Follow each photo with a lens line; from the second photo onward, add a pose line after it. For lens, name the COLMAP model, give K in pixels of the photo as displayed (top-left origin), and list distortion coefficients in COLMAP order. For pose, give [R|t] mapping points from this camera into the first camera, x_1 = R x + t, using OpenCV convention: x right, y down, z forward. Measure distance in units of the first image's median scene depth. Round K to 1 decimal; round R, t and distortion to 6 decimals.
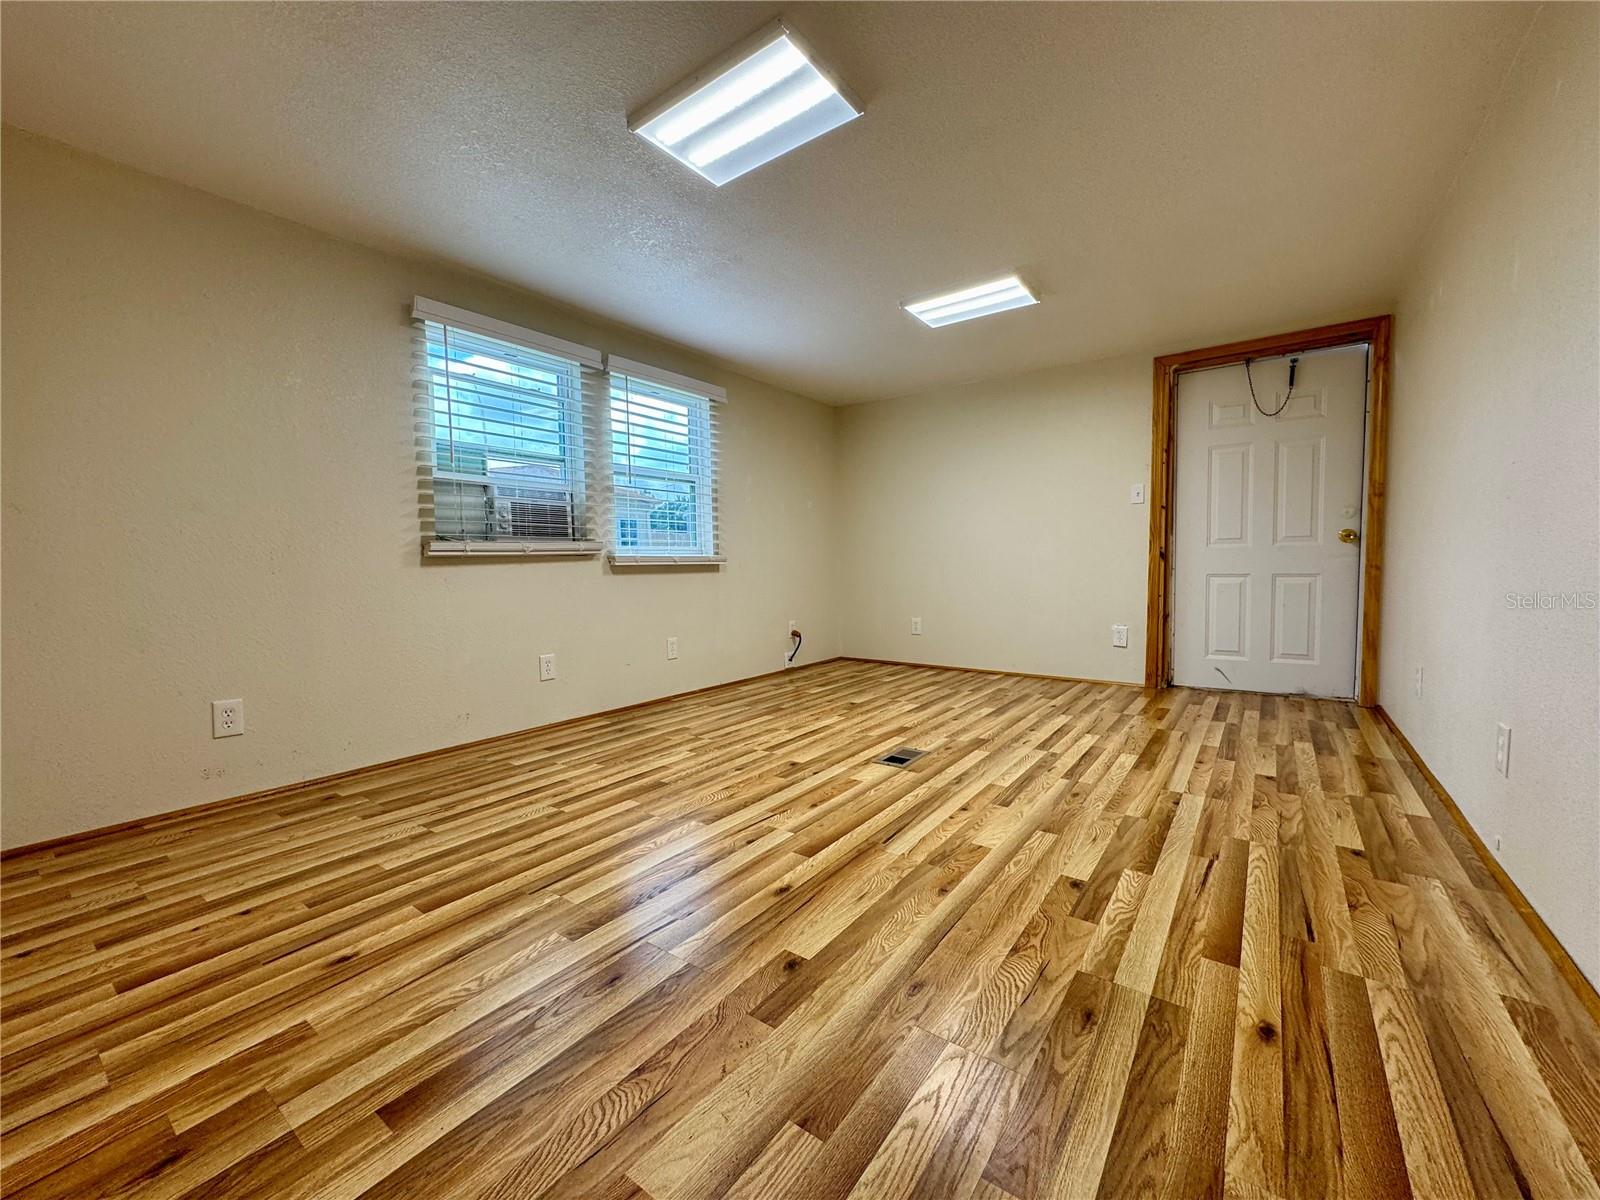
lens RADIAL K [[638.7, 0, 800.8], [0, 638.7, 597.4], [0, 0, 1]] dist [-0.003533, 0.000668]
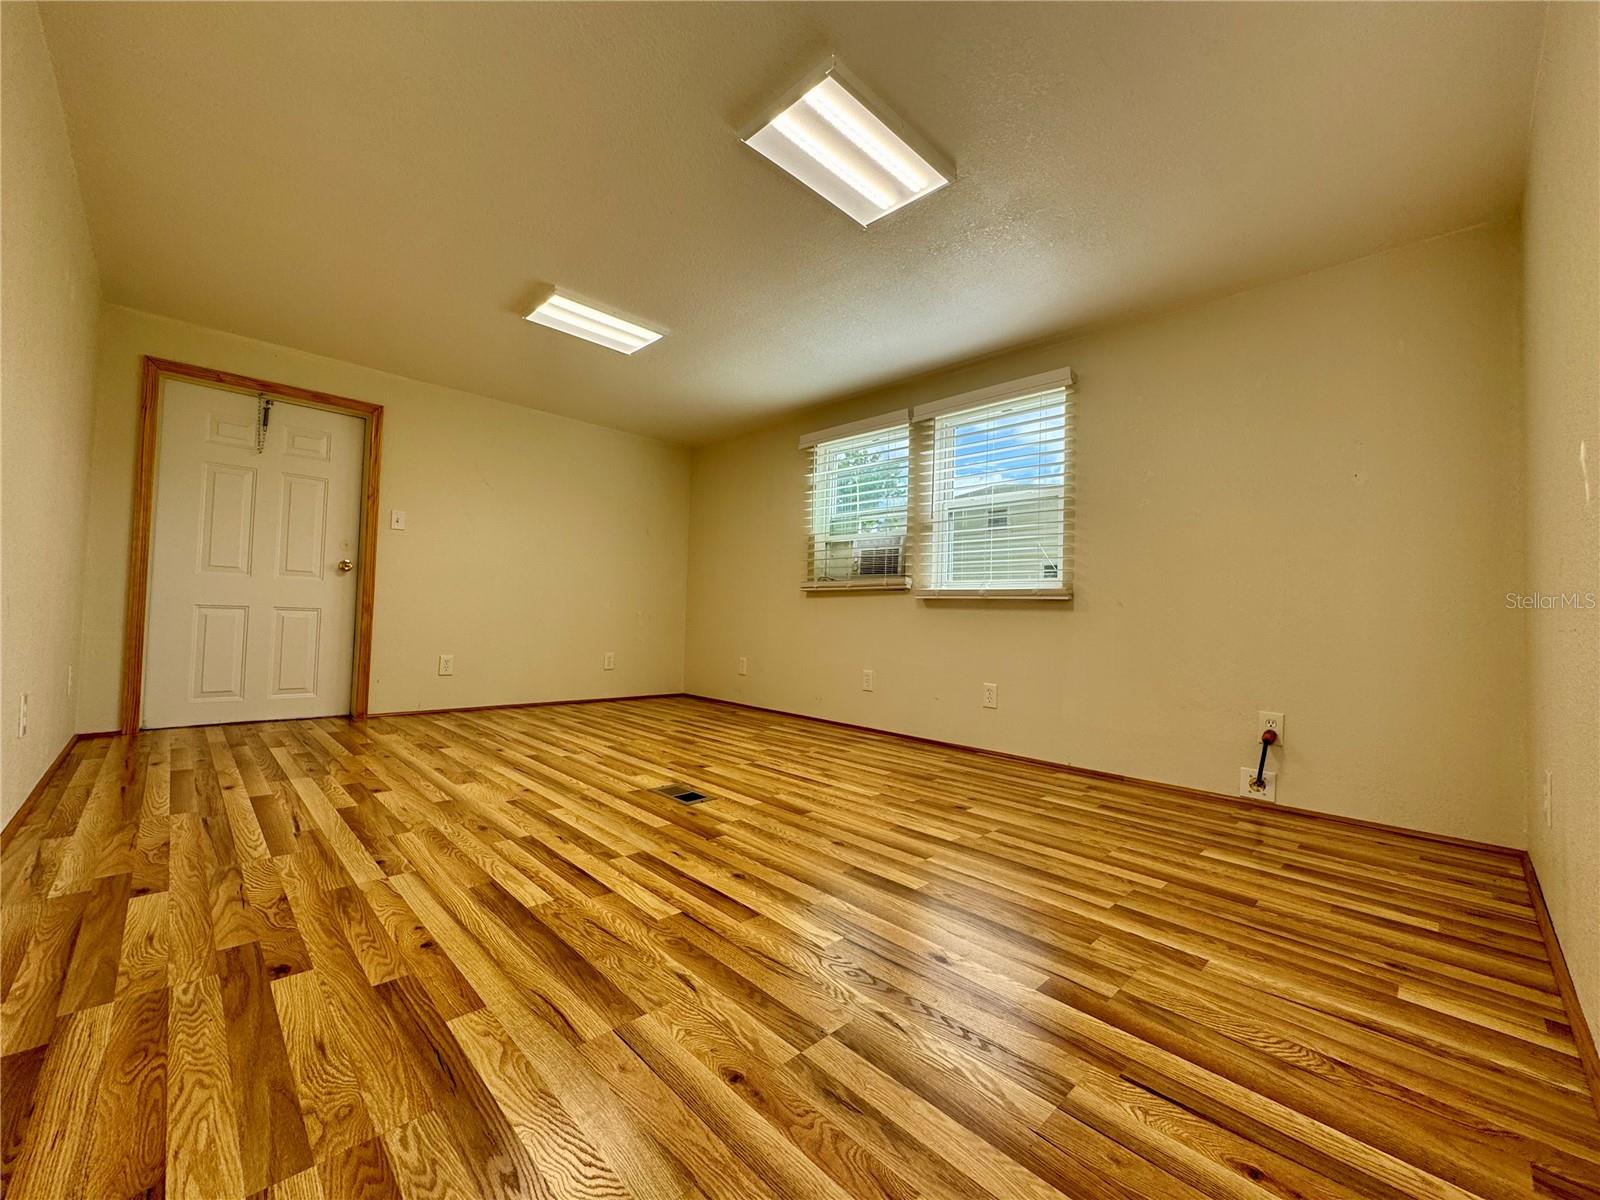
lens RADIAL K [[638.7, 0, 800.7], [0, 638.7, 600.8], [0, 0, 1]] dist [-0.003533, 0.000668]
pose [[-0.156079, -0.016123, -0.987613, 1.032878], [-0.084706, 0.996402, -0.002880, -0.035719], [0.984106, 0.083208, -0.156883, 1.283741]]
